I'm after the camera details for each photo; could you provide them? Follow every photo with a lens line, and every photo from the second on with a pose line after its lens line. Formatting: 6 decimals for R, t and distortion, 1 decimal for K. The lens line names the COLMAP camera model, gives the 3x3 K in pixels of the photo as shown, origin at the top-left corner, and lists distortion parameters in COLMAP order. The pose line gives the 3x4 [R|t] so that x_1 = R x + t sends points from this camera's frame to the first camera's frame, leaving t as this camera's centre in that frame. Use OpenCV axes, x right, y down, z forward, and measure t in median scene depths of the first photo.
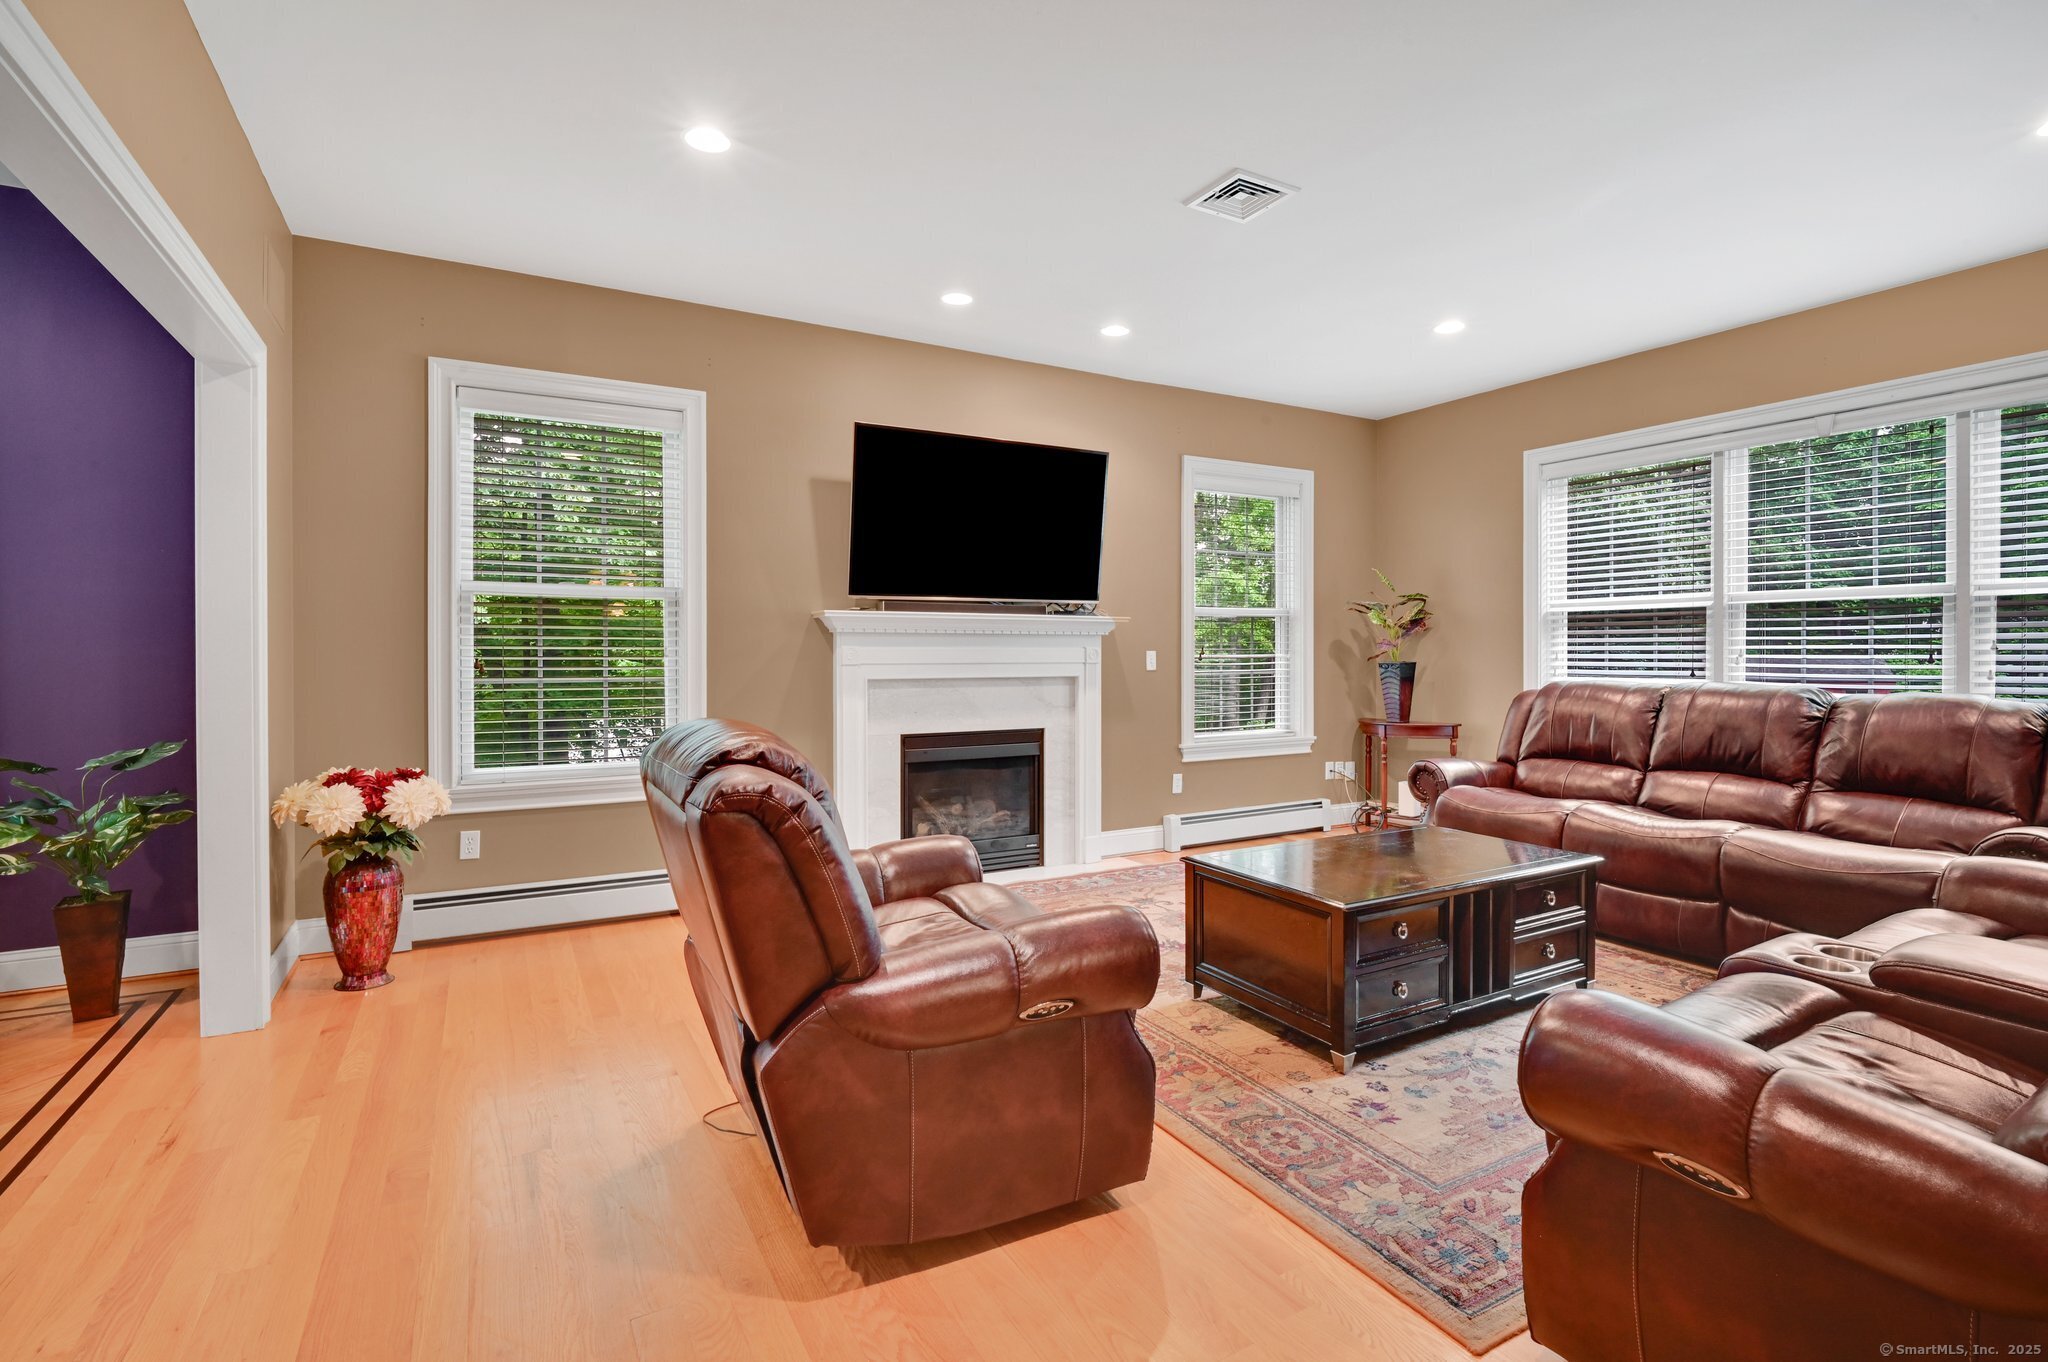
lens RADIAL K [[962.3, 0, 1035.6], [0, 962.3, 646.4], [0, 0, 1]] dist [-0.003293, -0.000530]
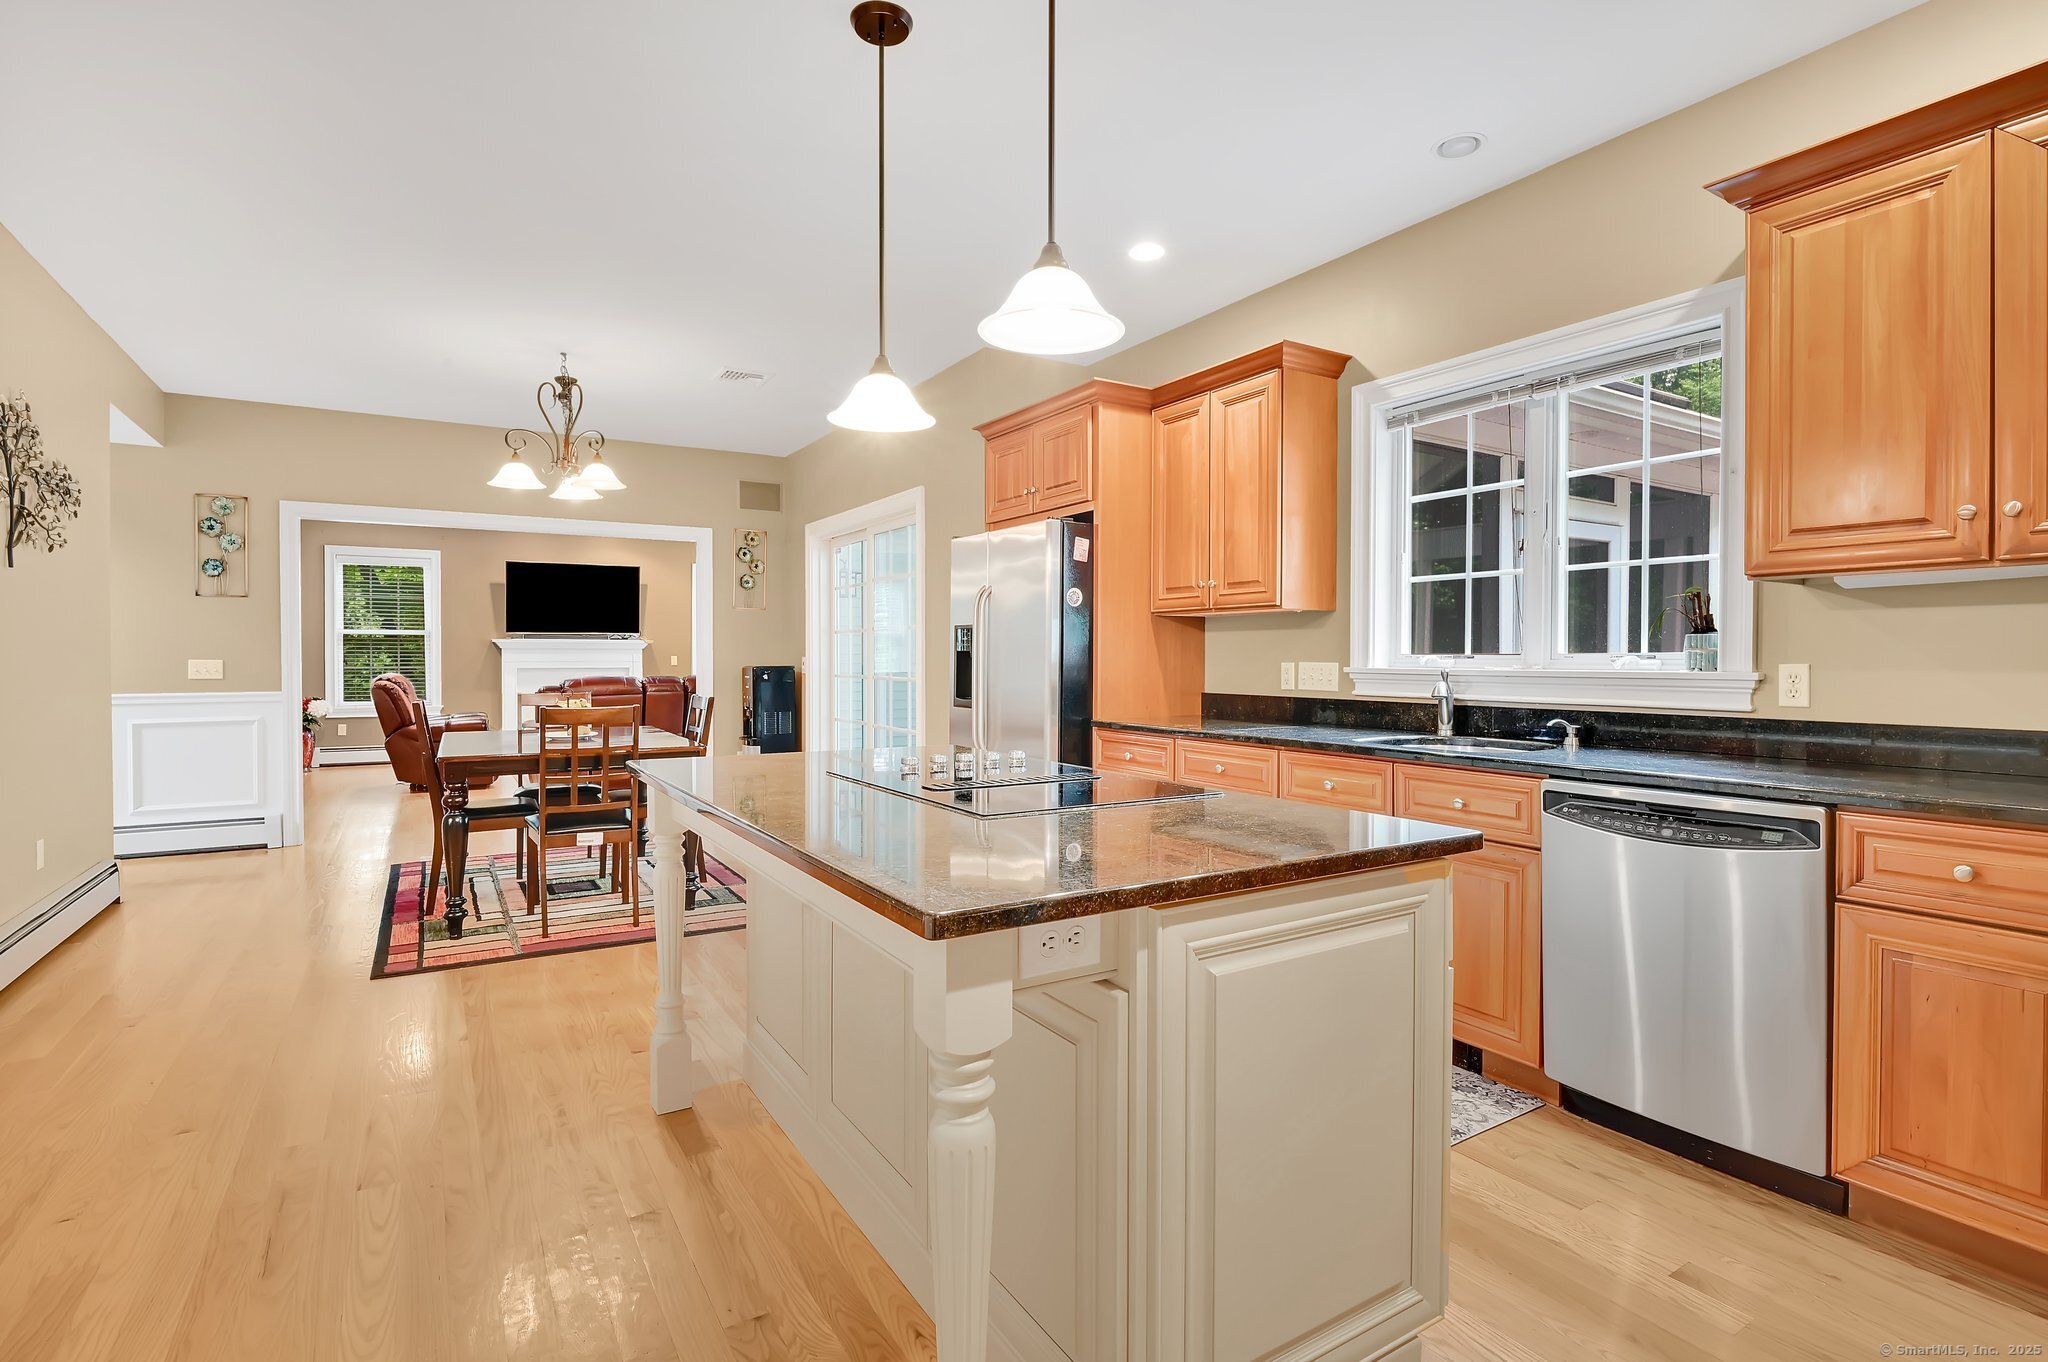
lens RADIAL K [[962.3, 0, 1018.0], [0, 962.3, 664.6], [0, 0, 1]] dist [-0.003293, -0.000530]
pose [[0.999229, -0.002079, 0.039217, 0.859153], [0.001397, 0.999847, 0.017430, -0.011060], [-0.039247, -0.017362, 0.999079, -1.258001]]
